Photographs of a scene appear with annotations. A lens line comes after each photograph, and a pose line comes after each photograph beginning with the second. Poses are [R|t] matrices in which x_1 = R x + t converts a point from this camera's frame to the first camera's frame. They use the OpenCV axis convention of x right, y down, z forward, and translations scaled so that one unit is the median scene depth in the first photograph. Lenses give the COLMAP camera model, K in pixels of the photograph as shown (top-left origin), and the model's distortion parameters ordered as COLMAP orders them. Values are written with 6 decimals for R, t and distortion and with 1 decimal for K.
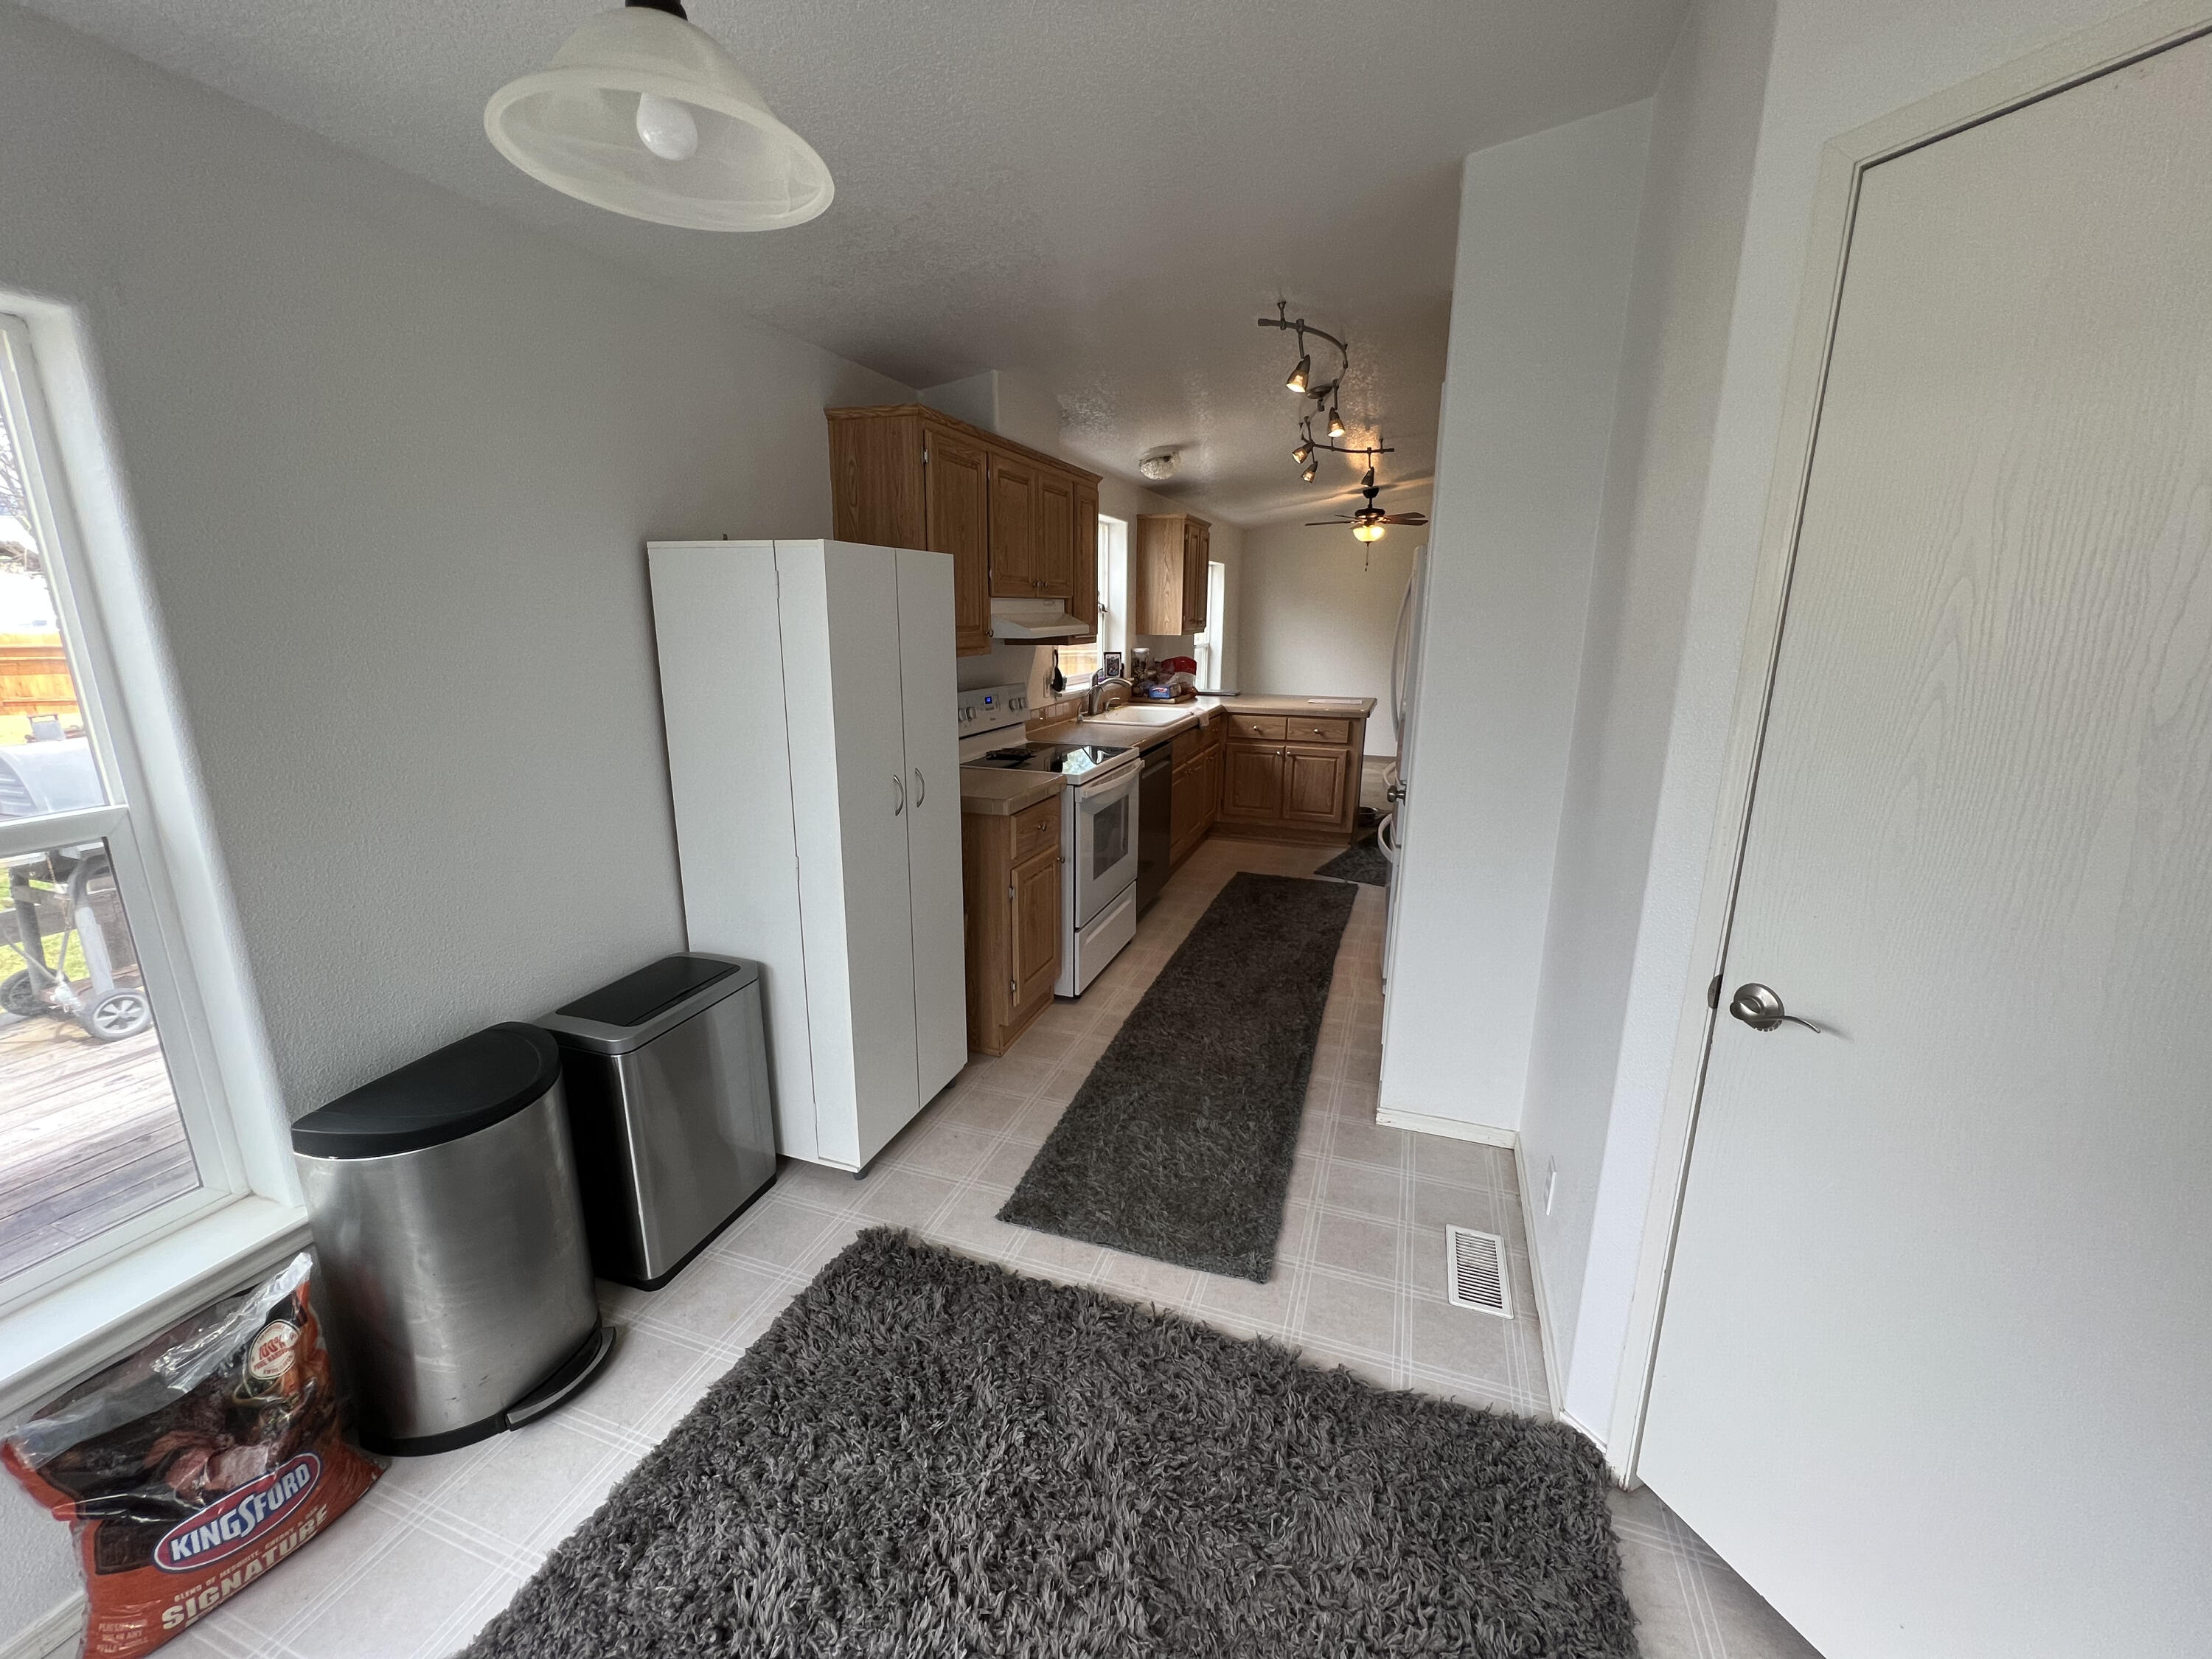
lens RADIAL K [[882.6, 0, 1101.2], [0, 882.6, 830.8], [0, 0, 1]] dist [-0.003043, -0.000655]
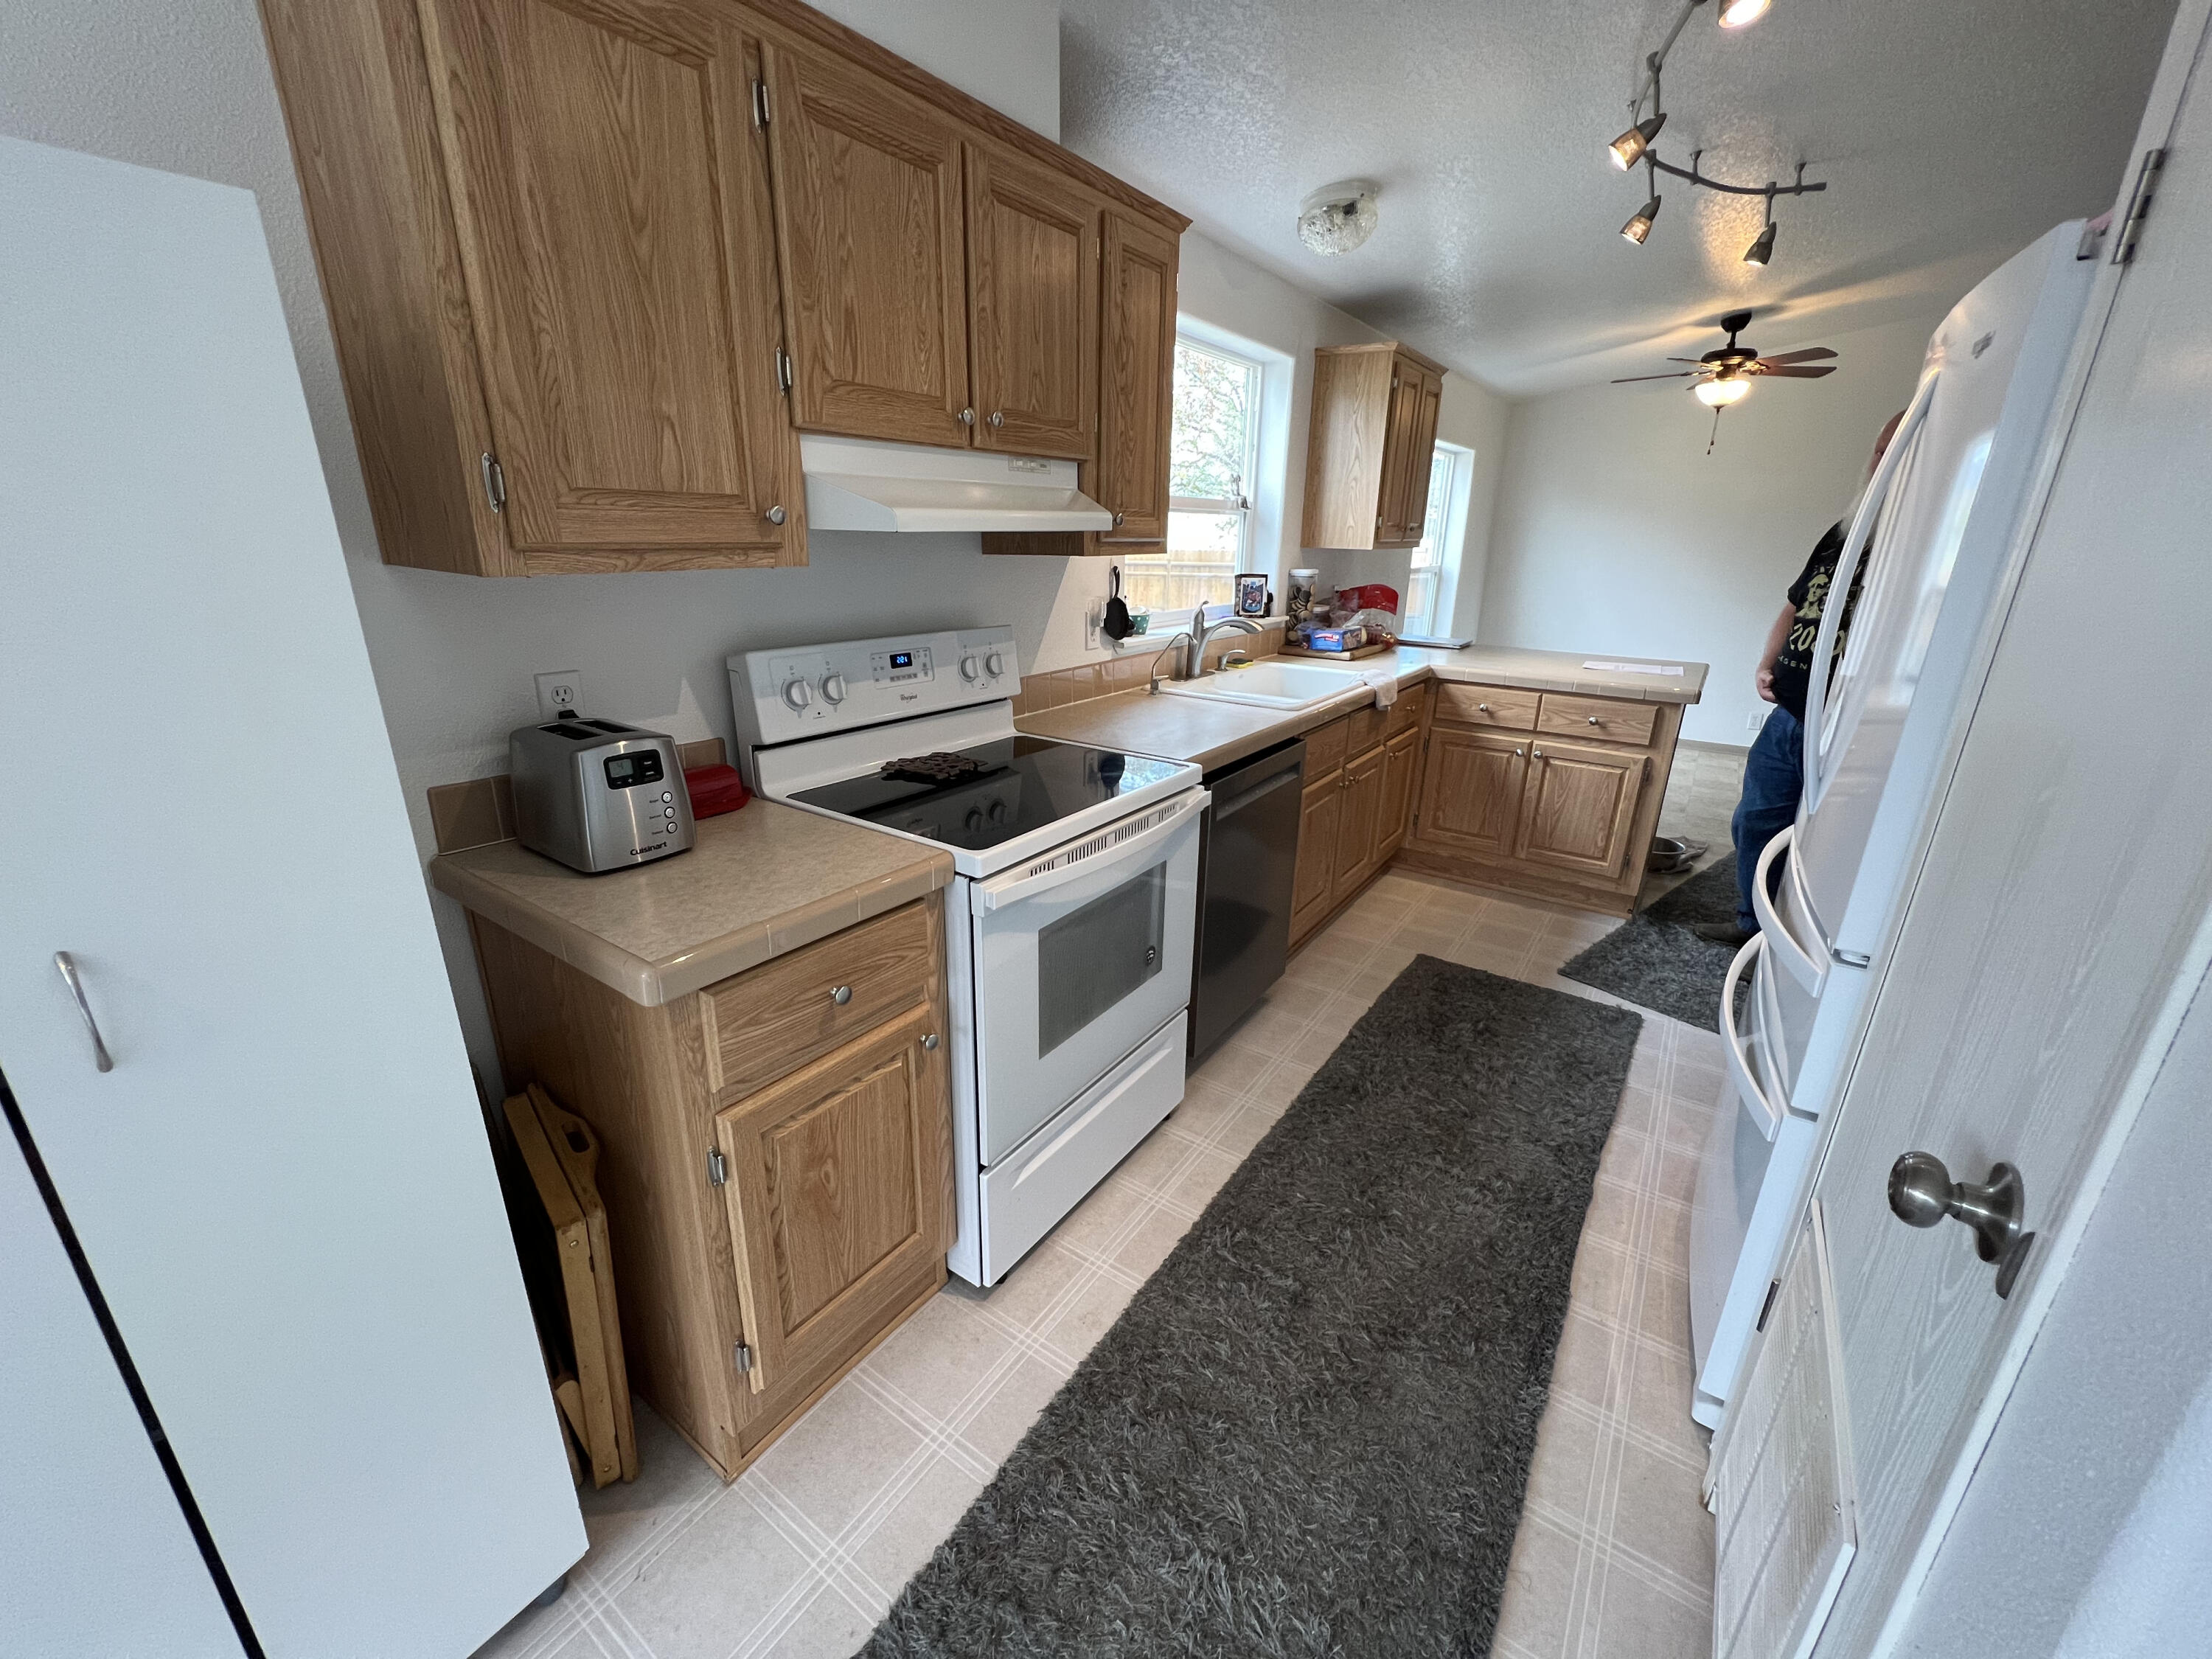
lens RADIAL K [[882.6, 0, 1110.3], [0, 882.6, 823.9], [0, 0, 1]] dist [-0.003043, -0.000655]
pose [[0.966394, 0.093534, -0.239444, 0.088911], [-0.075288, 0.993595, 0.084268, -0.076446], [0.245793, -0.063409, 0.967246, 0.383571]]
